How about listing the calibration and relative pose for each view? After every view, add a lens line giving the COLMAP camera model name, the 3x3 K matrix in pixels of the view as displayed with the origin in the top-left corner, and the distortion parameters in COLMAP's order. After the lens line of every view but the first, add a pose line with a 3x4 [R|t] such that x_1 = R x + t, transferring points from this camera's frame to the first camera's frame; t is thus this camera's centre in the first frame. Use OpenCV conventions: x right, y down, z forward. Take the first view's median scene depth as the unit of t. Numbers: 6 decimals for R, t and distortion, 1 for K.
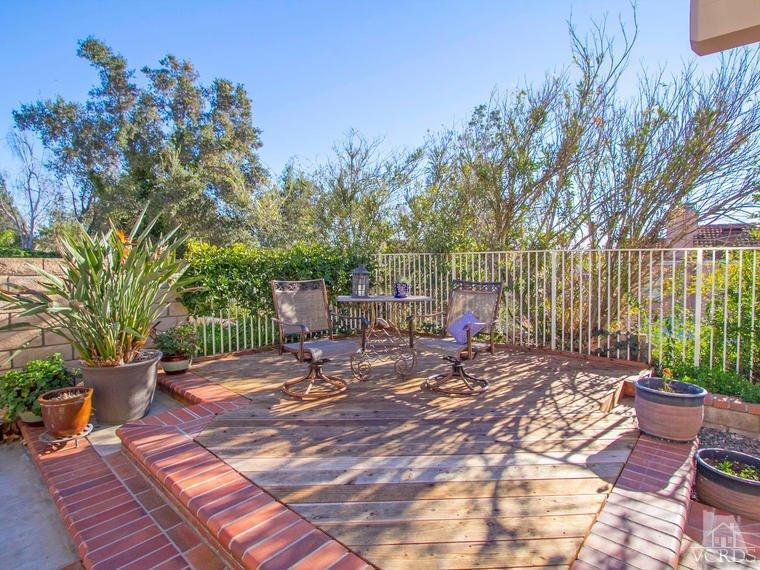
lens RADIAL K [[393.8, 0, 383.5], [0, 393.8, 285.3], [0, 0, 1]] dist [-0.006322, 0.000576]
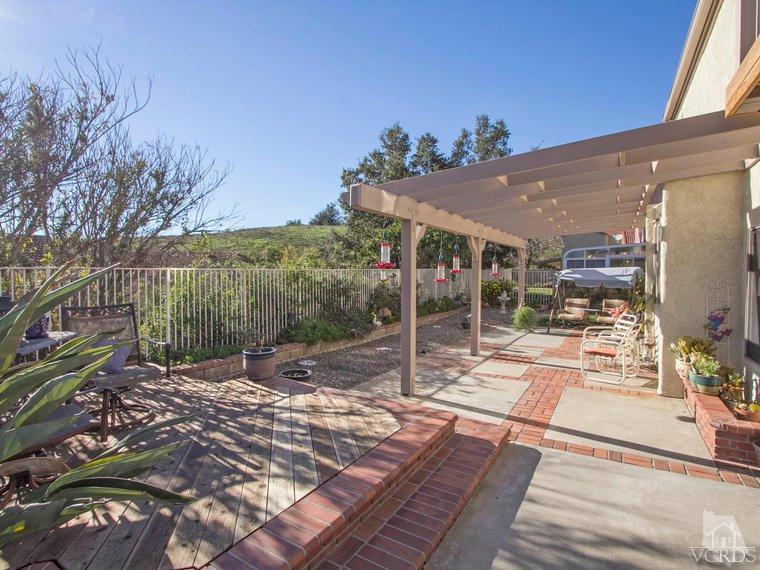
lens RADIAL K [[393.8, 0, 382.9], [0, 393.8, 287.4], [0, 0, 1]] dist [-0.006322, 0.000576]
pose [[-0.183892, -0.042644, 0.982021, -1.042352], [0.046086, 0.997586, 0.051949, -0.087618], [-0.981866, 0.054810, -0.181483, 0.687022]]
